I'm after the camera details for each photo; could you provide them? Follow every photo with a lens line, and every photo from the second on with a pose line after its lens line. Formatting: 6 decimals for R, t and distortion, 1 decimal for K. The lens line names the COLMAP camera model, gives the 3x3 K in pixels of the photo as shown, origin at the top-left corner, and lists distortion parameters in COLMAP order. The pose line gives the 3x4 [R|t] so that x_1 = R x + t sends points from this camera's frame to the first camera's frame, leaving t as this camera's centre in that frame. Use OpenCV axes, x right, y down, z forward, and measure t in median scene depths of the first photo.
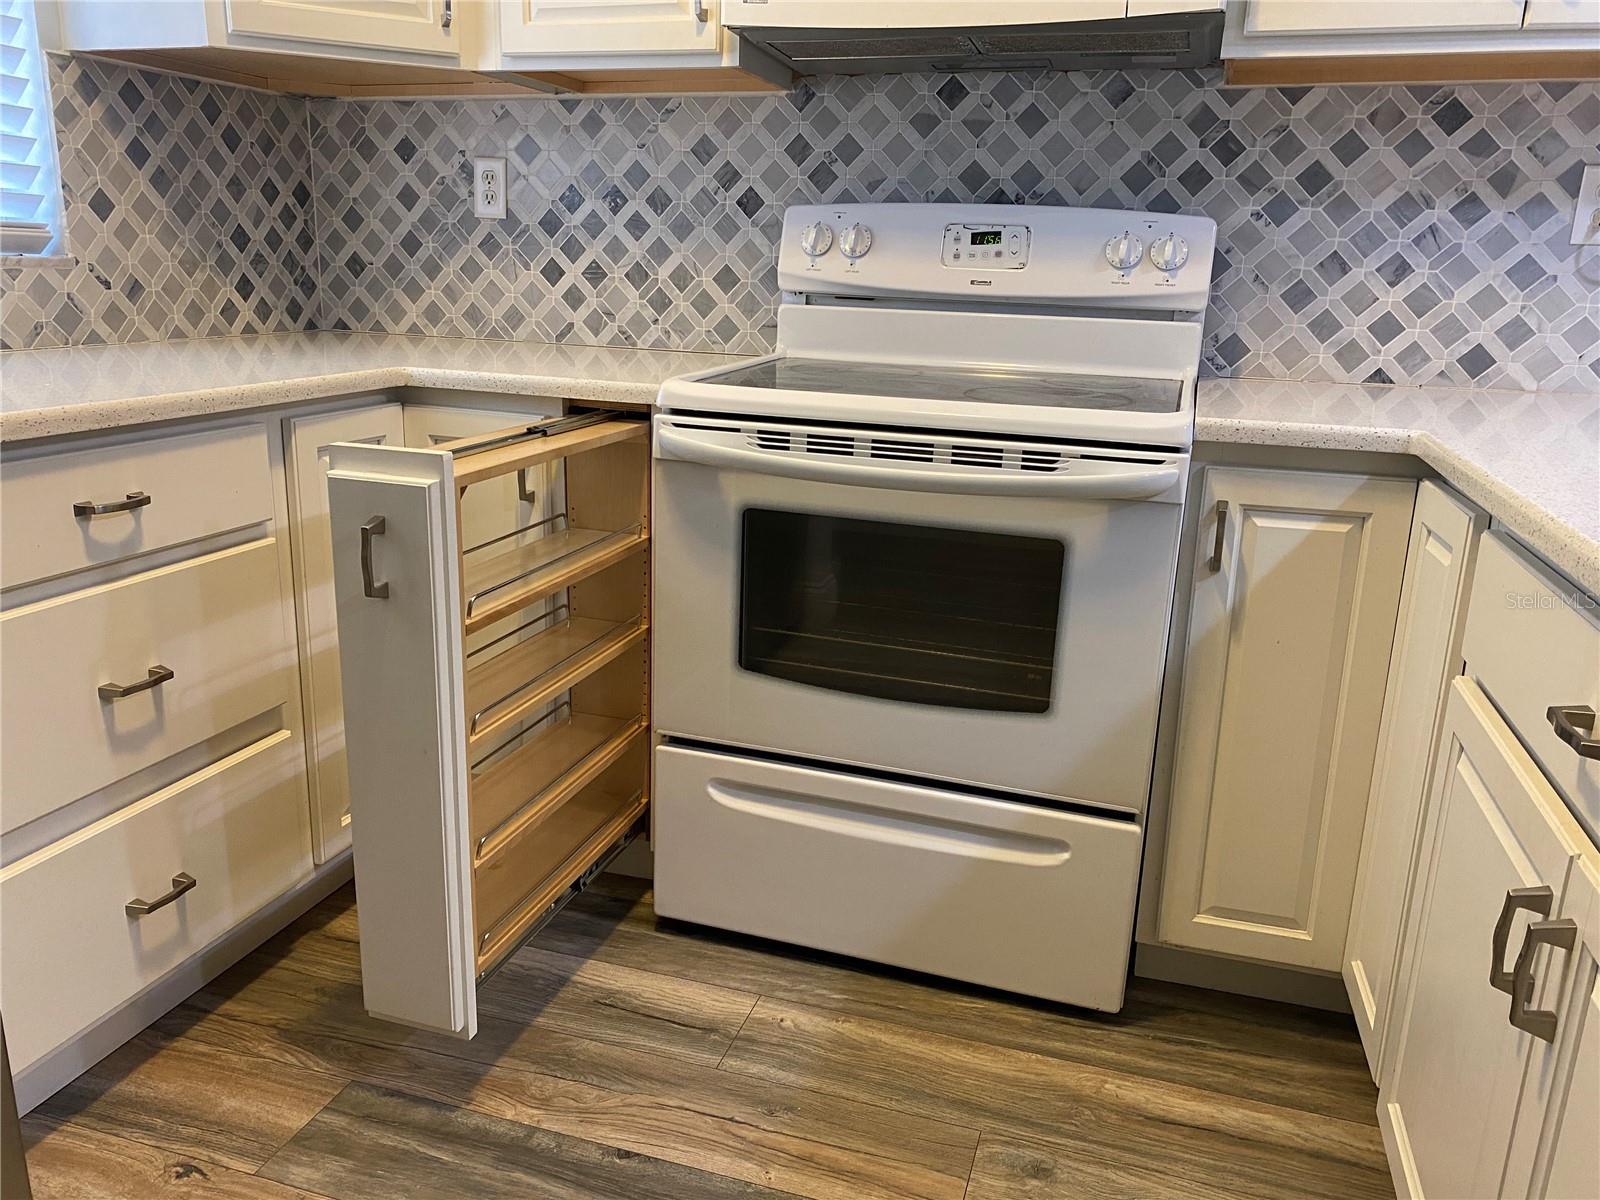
lens RADIAL K [[1222.2, 0, 788.6], [0, 1222.2, 591.9], [0, 0, 1]] dist [0.023899, -0.016584]
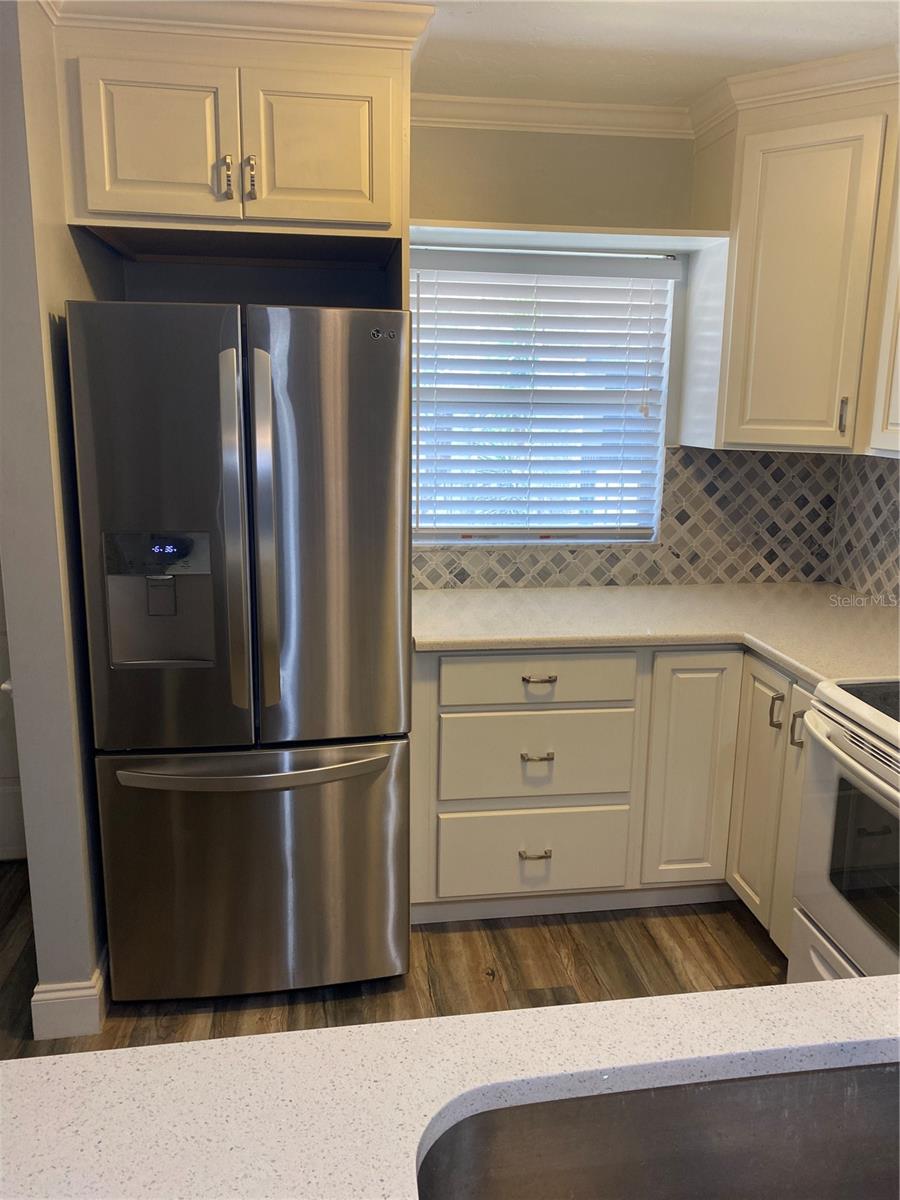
lens RADIAL K [[916.7, 0, 443.0], [0, 916.7, 581.5], [0, 0, 1]] dist [0.023899, -0.016584]
pose [[0.430914, 0.155237, -0.888940, 0.620273], [-0.233863, 0.970647, 0.056140, -0.216346], [0.871562, 0.183699, 0.454570, 0.021266]]
